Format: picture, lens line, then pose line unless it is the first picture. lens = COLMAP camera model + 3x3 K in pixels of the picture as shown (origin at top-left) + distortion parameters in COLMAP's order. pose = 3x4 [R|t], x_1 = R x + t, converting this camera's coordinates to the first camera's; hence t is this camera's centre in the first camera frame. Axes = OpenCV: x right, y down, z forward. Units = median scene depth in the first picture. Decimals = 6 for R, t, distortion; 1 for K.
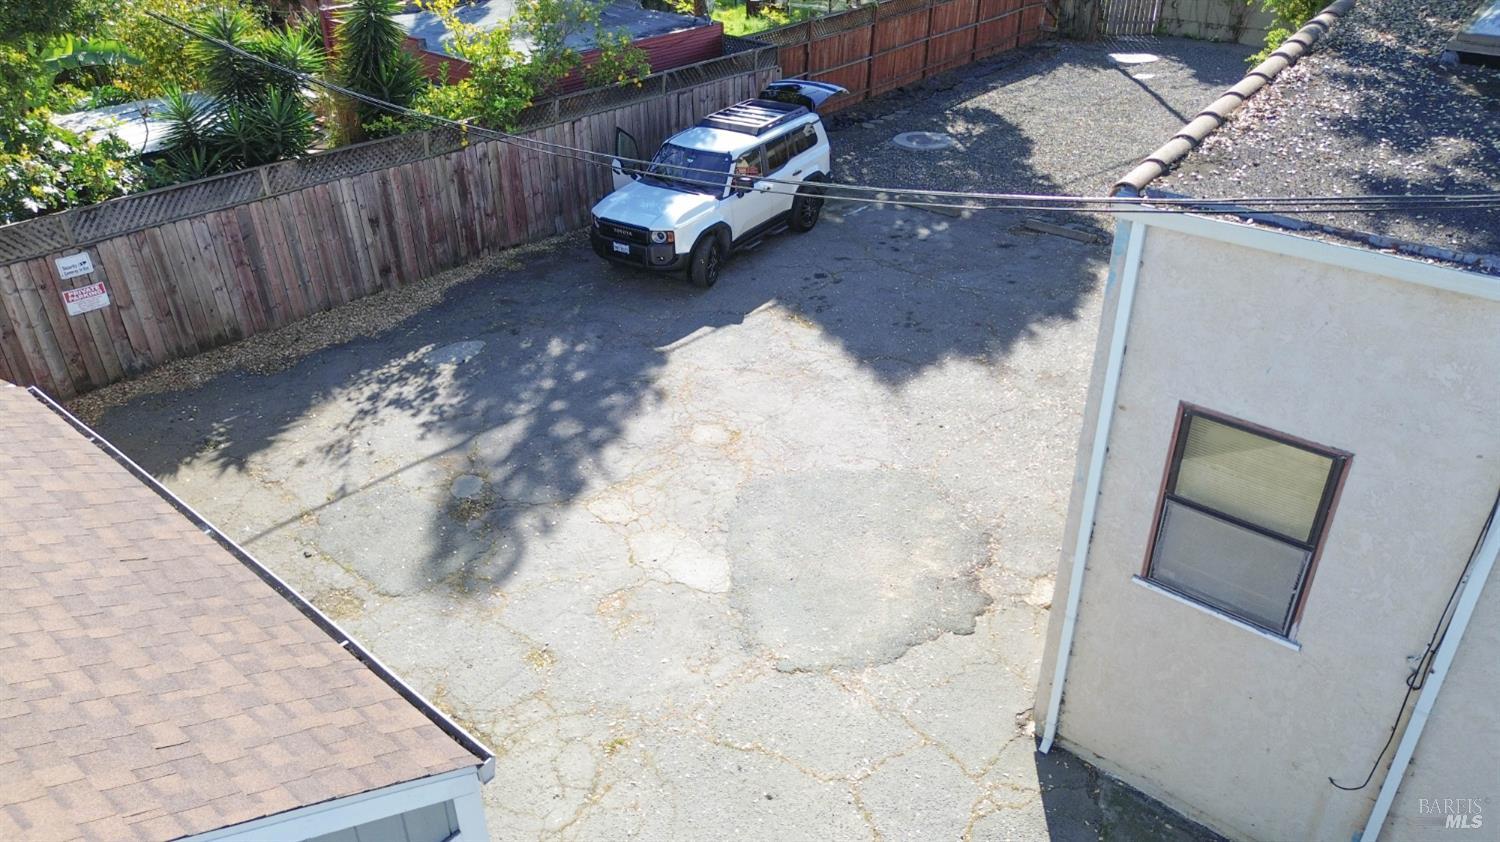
lens RADIAL K [[1067.8, 0, 750.0], [0, 1067.8, 421.0], [0, 0, 1]] dist [0.053214, -0.052296]
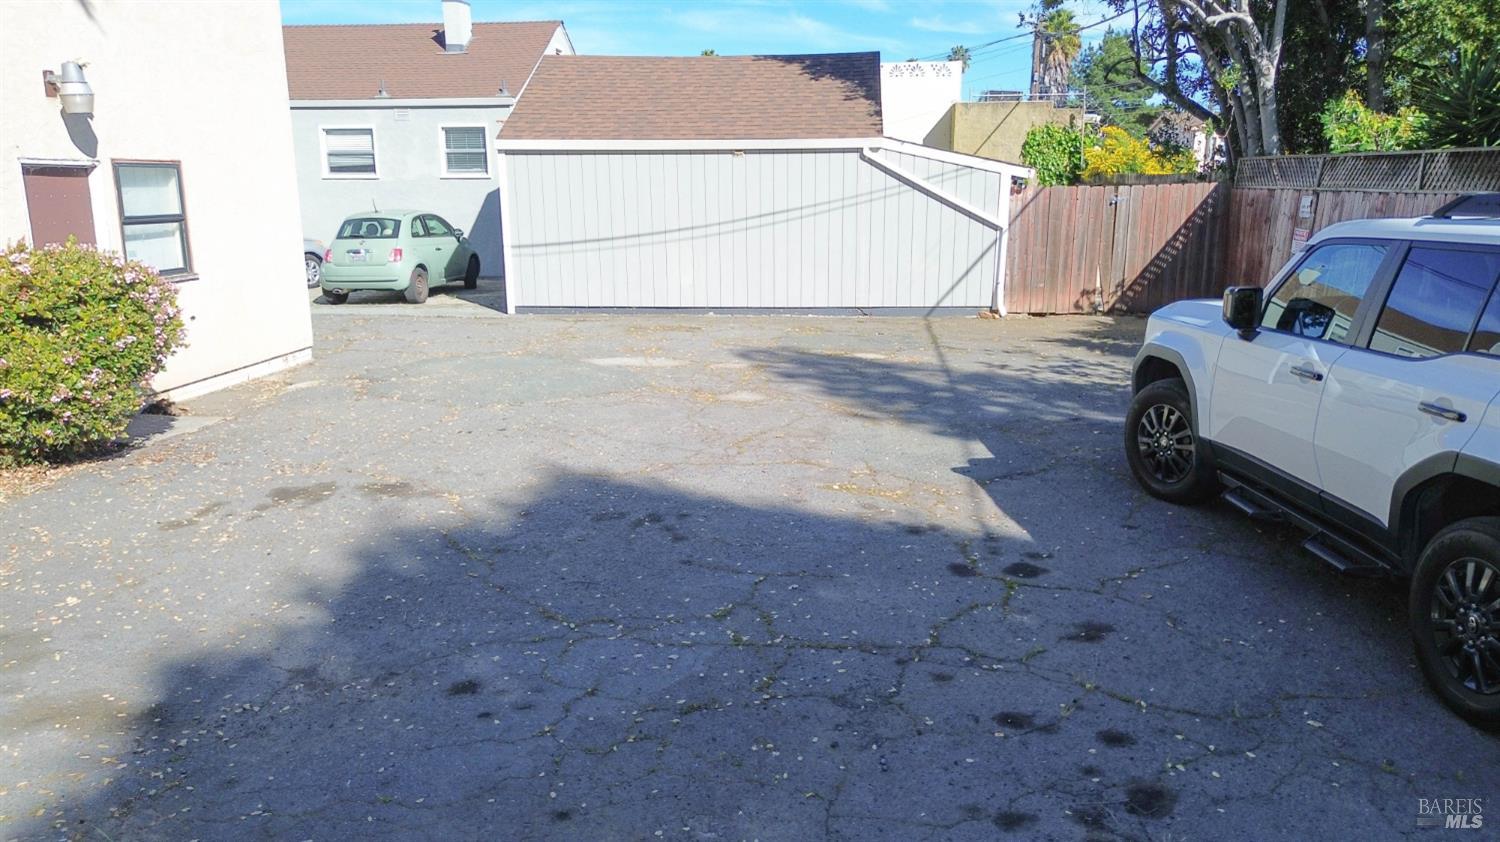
lens RADIAL K [[1067.8, 0, 750.0], [0, 1067.8, 421.0], [0, 0, 1]] dist [0.053214, -0.052296]
pose [[-0.796149, 0.150496, -0.586087, 0.336474], [-0.293876, 0.750510, 0.591922, -0.360702], [0.528946, 0.643495, -0.553290, 1.199565]]
